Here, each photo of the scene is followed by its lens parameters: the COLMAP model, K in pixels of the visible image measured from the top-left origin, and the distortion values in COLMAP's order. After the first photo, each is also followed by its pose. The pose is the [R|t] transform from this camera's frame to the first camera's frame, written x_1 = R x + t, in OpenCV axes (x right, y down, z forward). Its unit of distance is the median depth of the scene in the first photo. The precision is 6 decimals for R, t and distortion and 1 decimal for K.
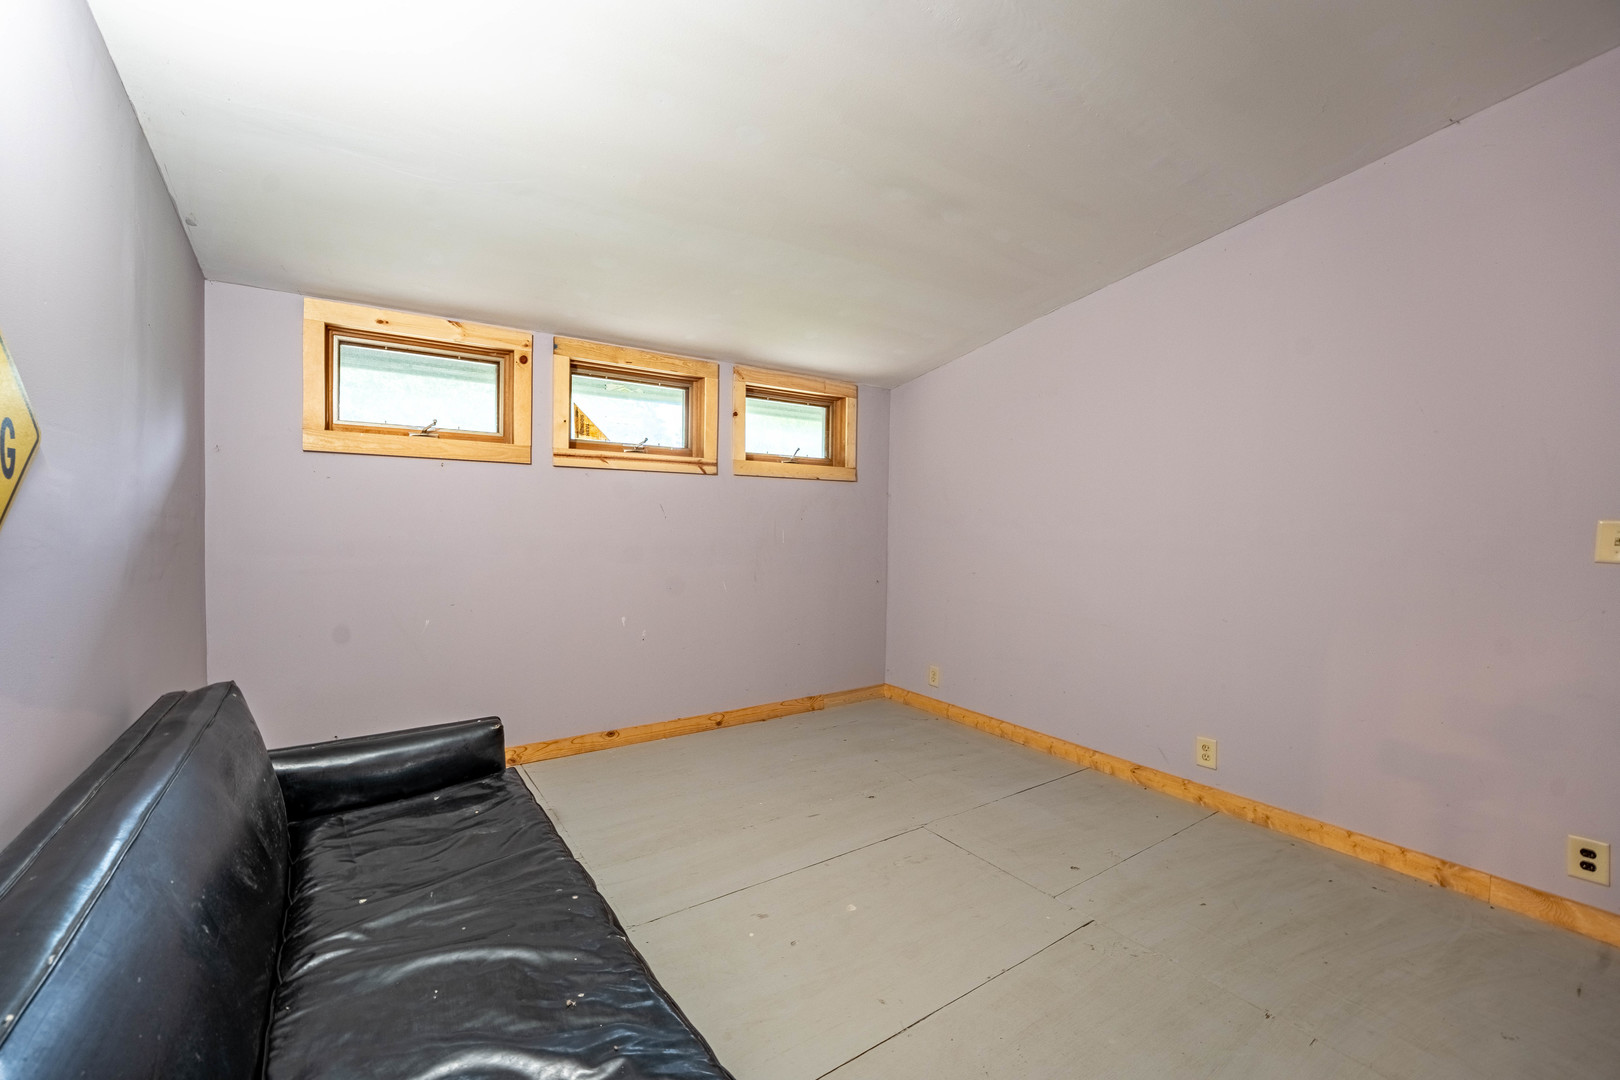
lens RADIAL K [[662.7, 0, 809.1], [0, 662.7, 536.6], [0, 0, 1]] dist [-0.027503, 0.002713]
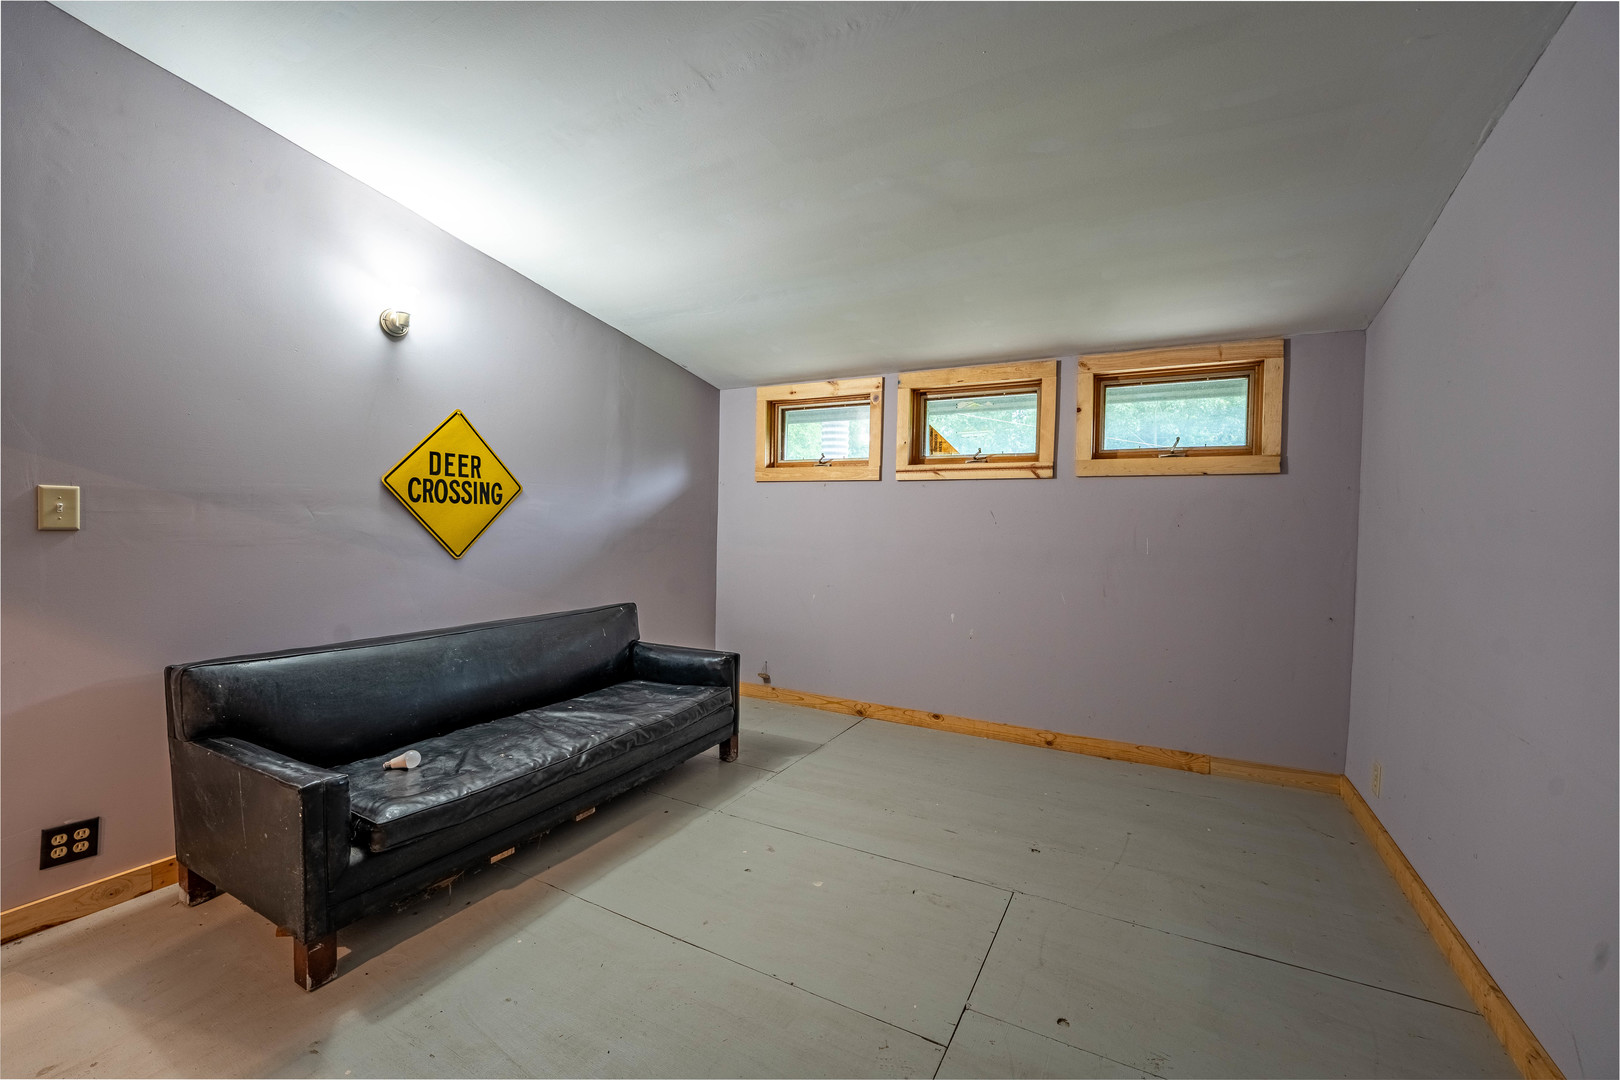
lens RADIAL K [[662.7, 0, 801.2], [0, 662.7, 536.4], [0, 0, 1]] dist [-0.027503, 0.002713]
pose [[0.441151, 0.013332, -0.897334, 0.553456], [-0.031977, 0.999488, -0.000871, 0.001805], [0.896863, 0.029078, 0.441352, 0.268897]]
